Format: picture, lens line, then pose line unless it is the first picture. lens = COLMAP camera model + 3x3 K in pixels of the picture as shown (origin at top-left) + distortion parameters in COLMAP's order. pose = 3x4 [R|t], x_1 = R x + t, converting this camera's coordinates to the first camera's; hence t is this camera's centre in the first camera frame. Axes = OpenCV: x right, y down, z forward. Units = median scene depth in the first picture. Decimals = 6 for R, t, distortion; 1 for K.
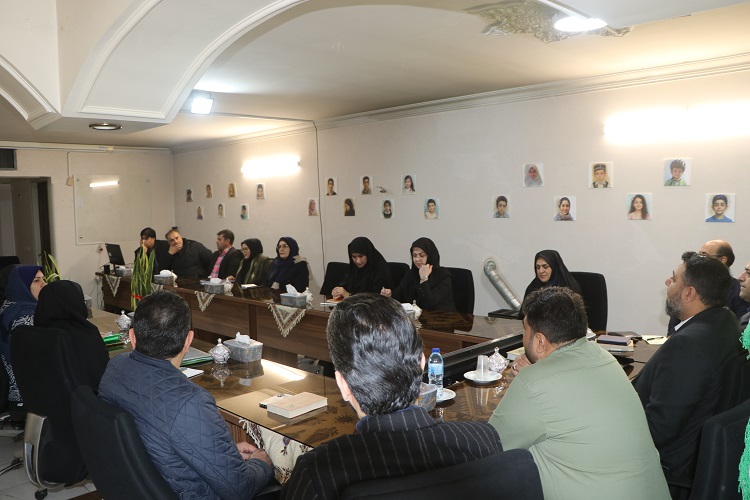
lens RADIAL K [[623.5, 0, 374.8], [0, 623.5, 251.2], [0, 0, 1]] dist [-0.100874, -0.004008]
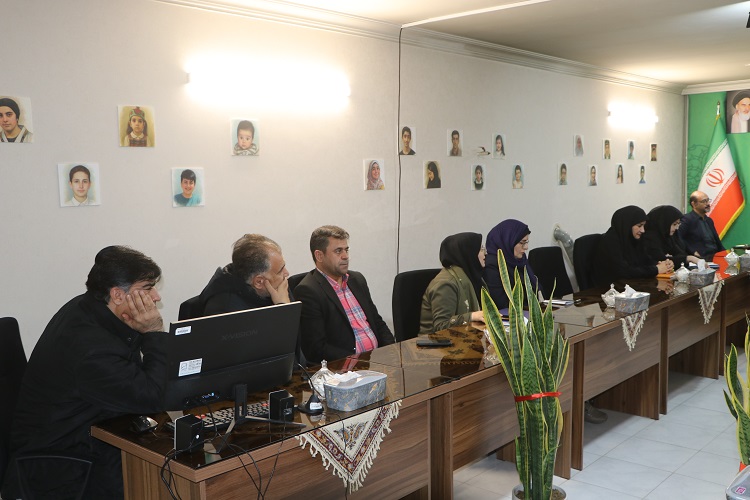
lens RADIAL K [[814.7, 0, 375.0], [0, 814.7, 249.8], [0, 0, 1]] dist [-0.019064, 0.000000]
pose [[-0.088682, -0.079641, 0.992871, -0.919120], [0.083507, 0.992695, 0.087085, -0.074310], [-0.992553, 0.090635, -0.081384, 1.174529]]
